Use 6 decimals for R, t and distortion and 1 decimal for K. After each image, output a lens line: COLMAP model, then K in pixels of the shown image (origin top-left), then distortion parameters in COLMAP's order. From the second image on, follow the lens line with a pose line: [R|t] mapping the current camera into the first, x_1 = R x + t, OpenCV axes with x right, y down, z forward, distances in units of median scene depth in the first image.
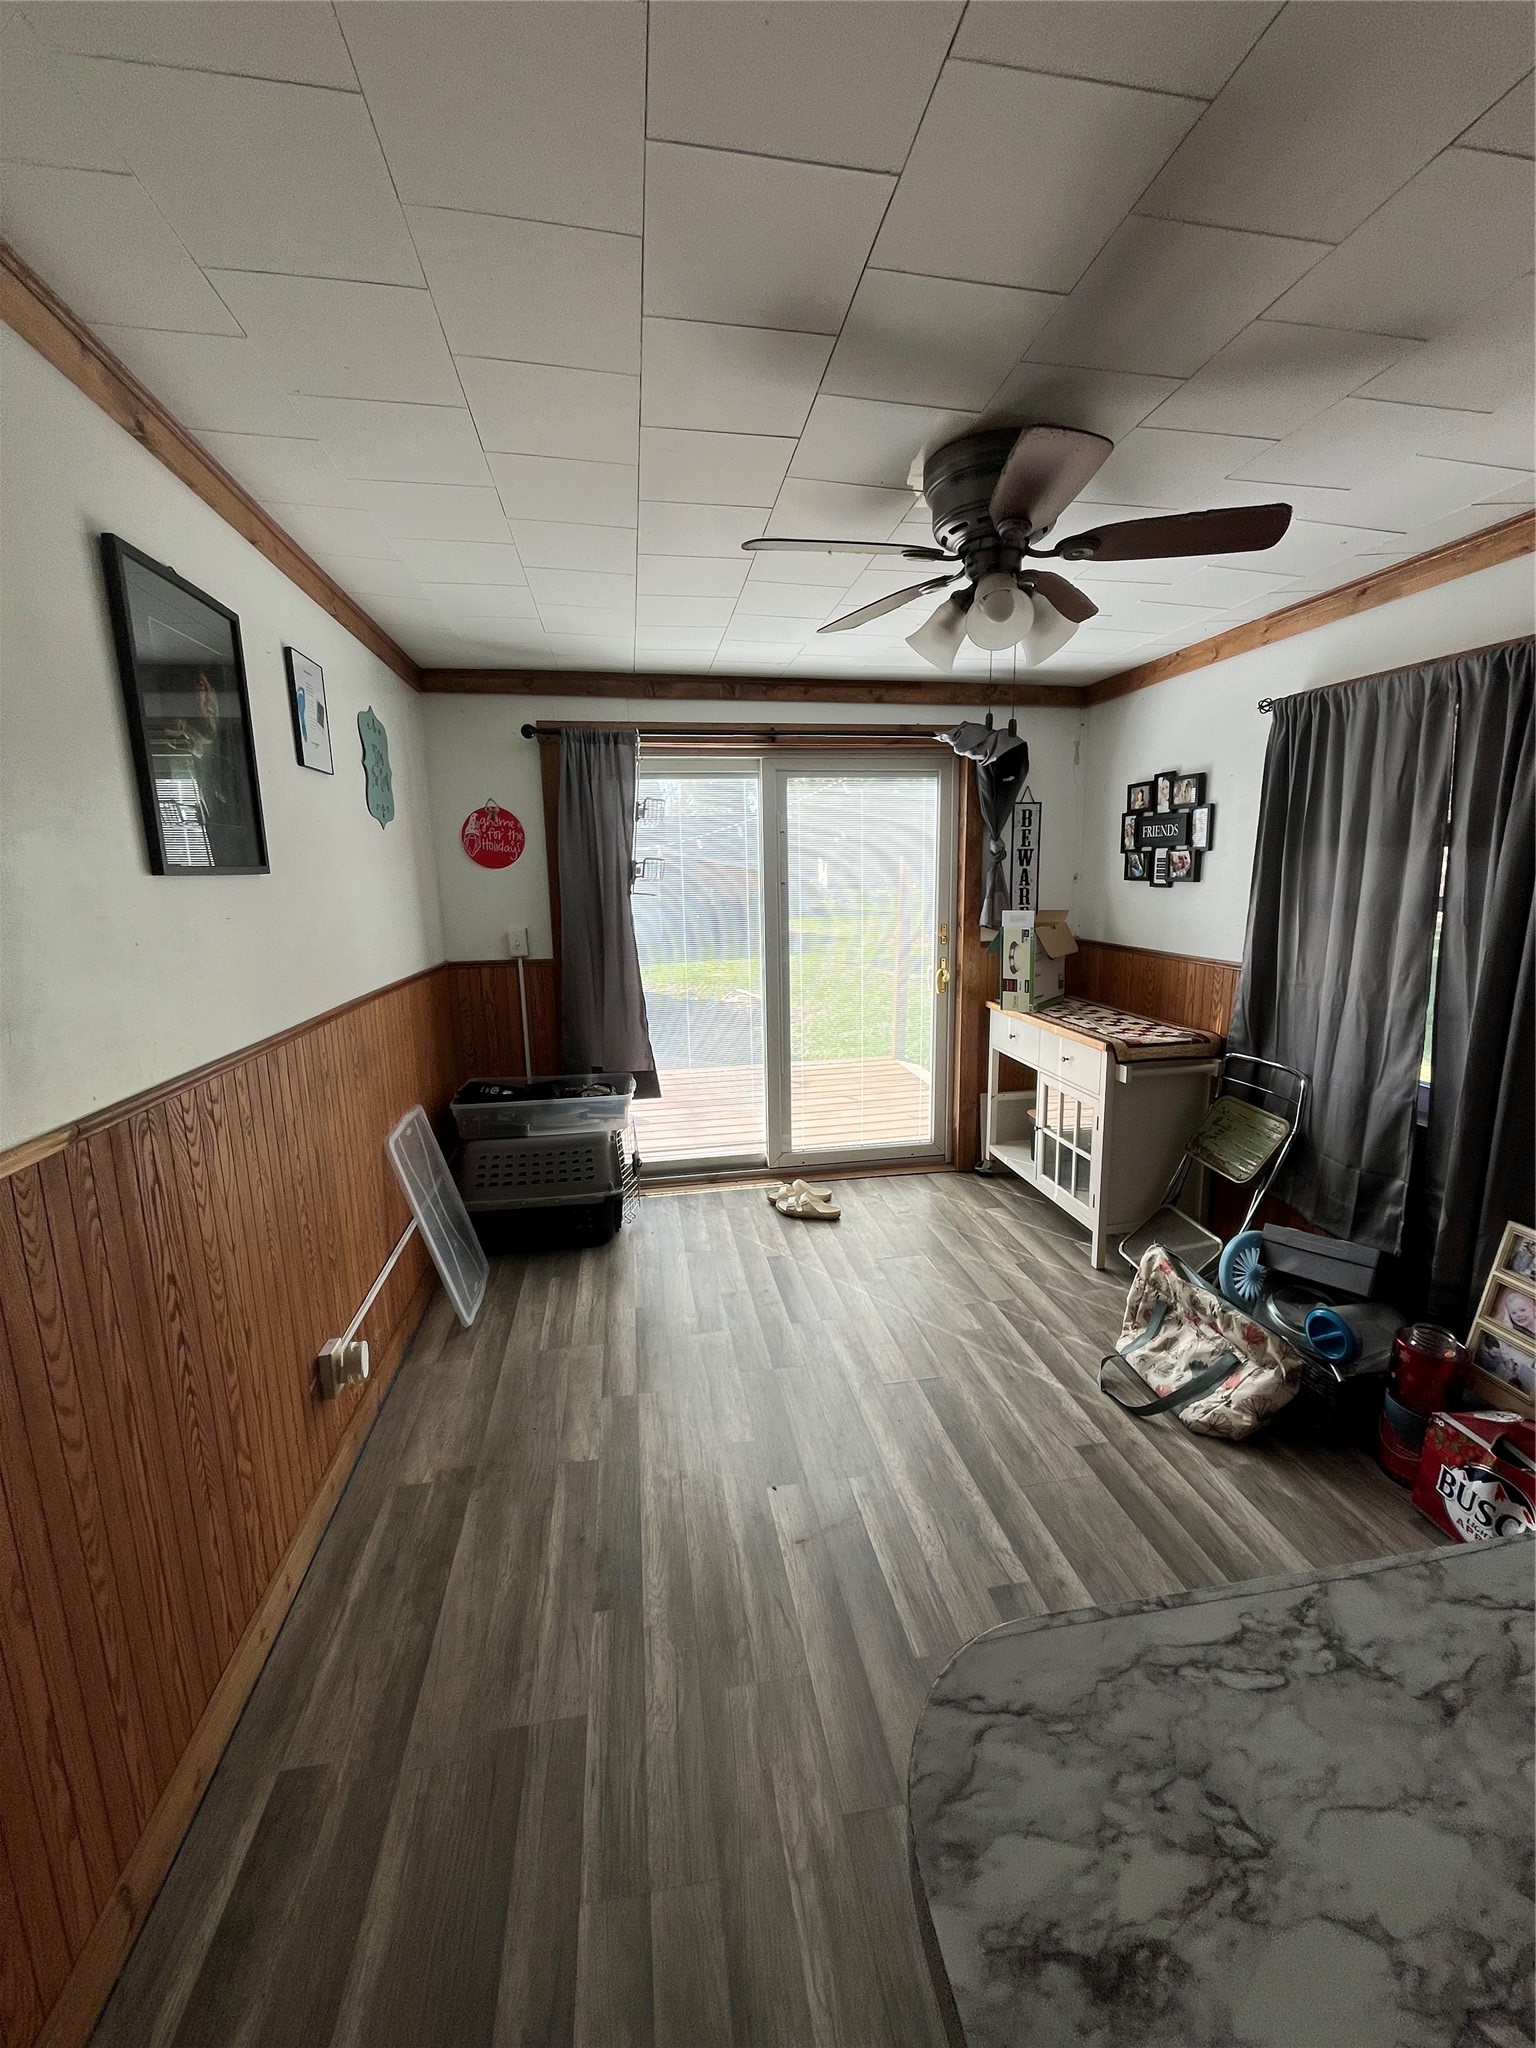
lens RADIAL K [[822.9, 0, 775.8], [0, 822.9, 1025.2], [0, 0, 1]] dist [-0.002560, -0.001949]
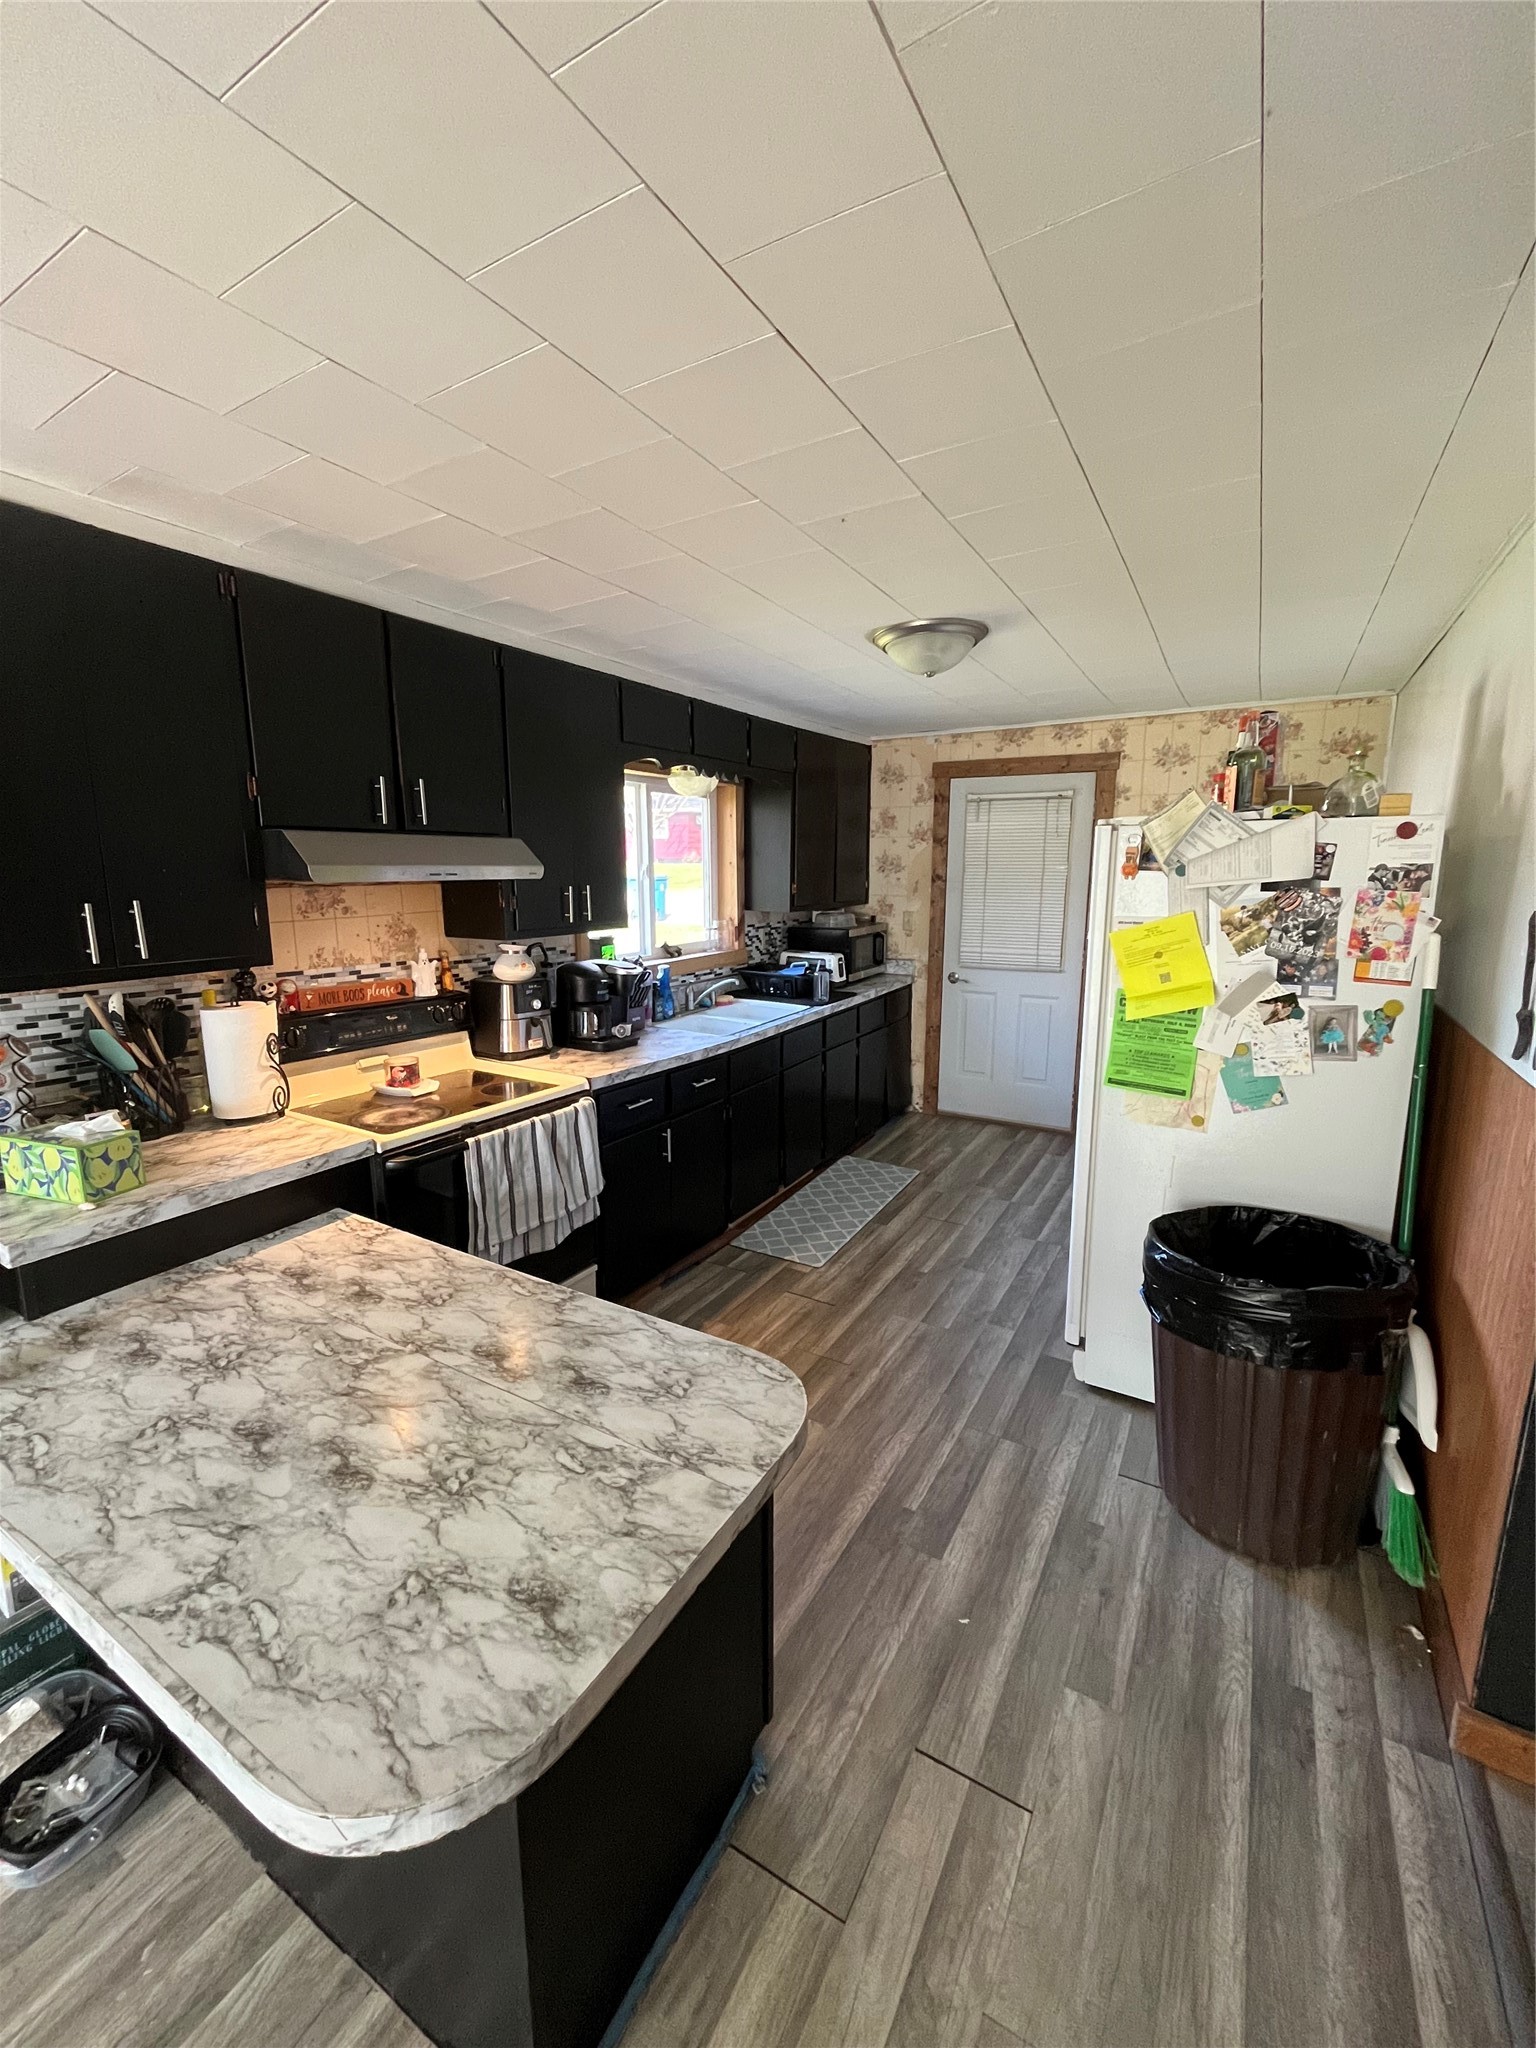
lens RADIAL K [[822.9, 0, 761.4], [0, 822.9, 1020.5], [0, 0, 1]] dist [-0.002560, -0.001949]
pose [[-0.763408, -0.100554, 0.638042, -0.715681], [0.132106, 0.942621, 0.306618, -0.308902], [-0.632263, 0.318363, -0.706320, 1.281384]]
